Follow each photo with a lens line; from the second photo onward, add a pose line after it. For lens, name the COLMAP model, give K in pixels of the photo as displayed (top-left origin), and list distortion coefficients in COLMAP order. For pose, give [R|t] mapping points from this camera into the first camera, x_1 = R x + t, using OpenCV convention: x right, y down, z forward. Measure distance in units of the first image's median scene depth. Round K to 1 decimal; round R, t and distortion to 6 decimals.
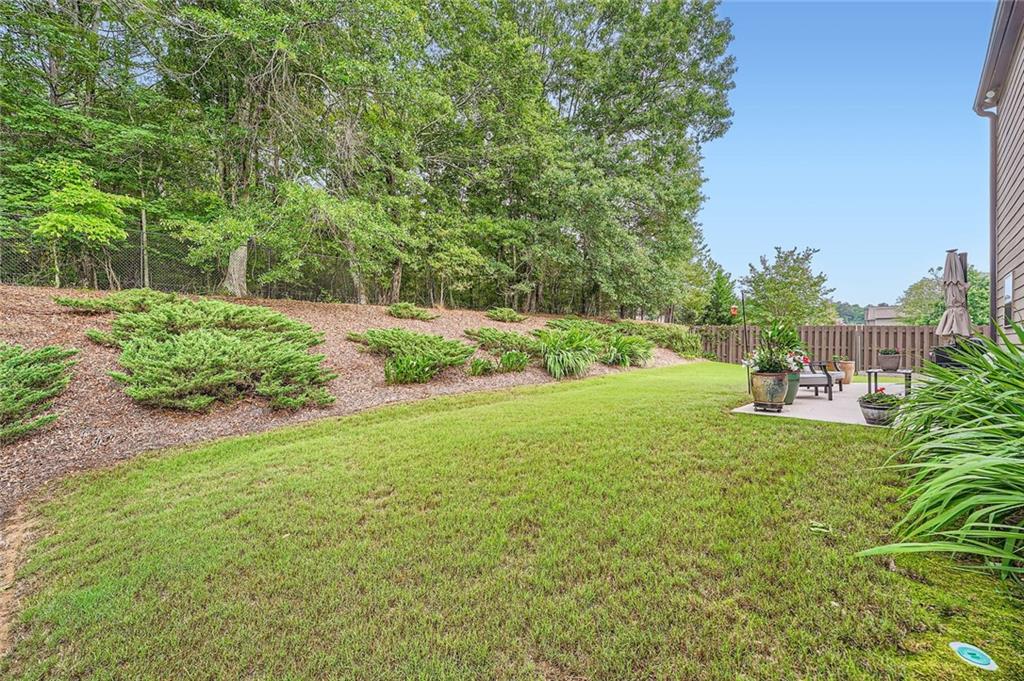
lens RADIAL K [[415.0, 0, 509.8], [0, 415.0, 339.8], [0, 0, 1]] dist [-0.007977, 0.001525]
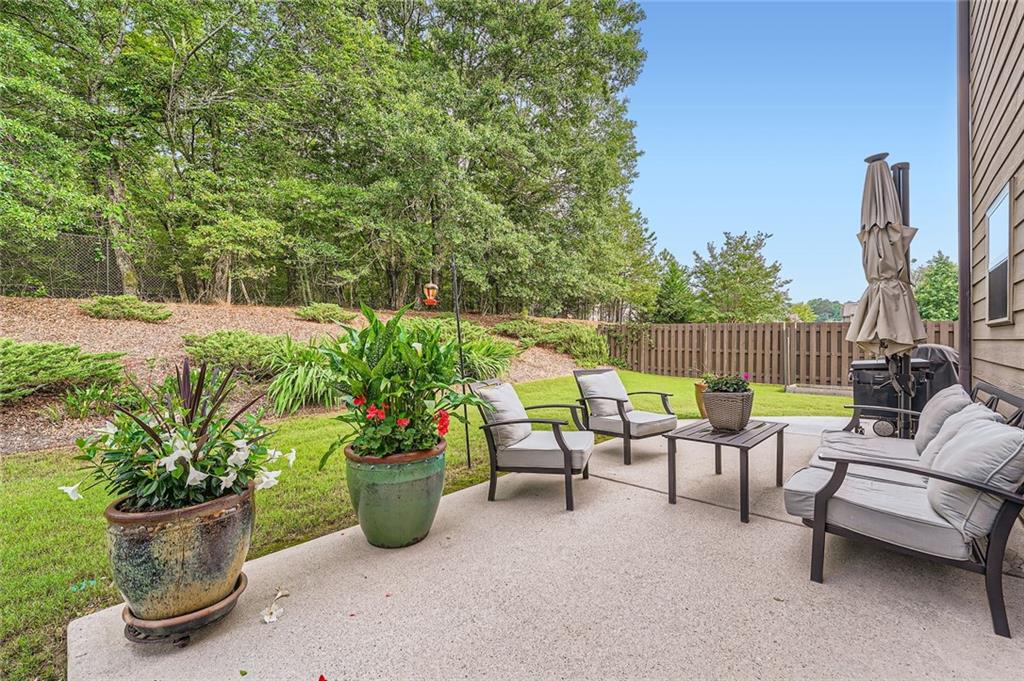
lens RADIAL K [[415.0, 0, 514.4], [0, 415.0, 340.8], [0, 0, 1]] dist [-0.007977, 0.001525]
pose [[0.999501, -0.010745, 0.029712, 0.260502], [0.010670, 0.999939, 0.002682, -0.007290], [-0.029739, -0.002364, 0.999555, 0.220017]]
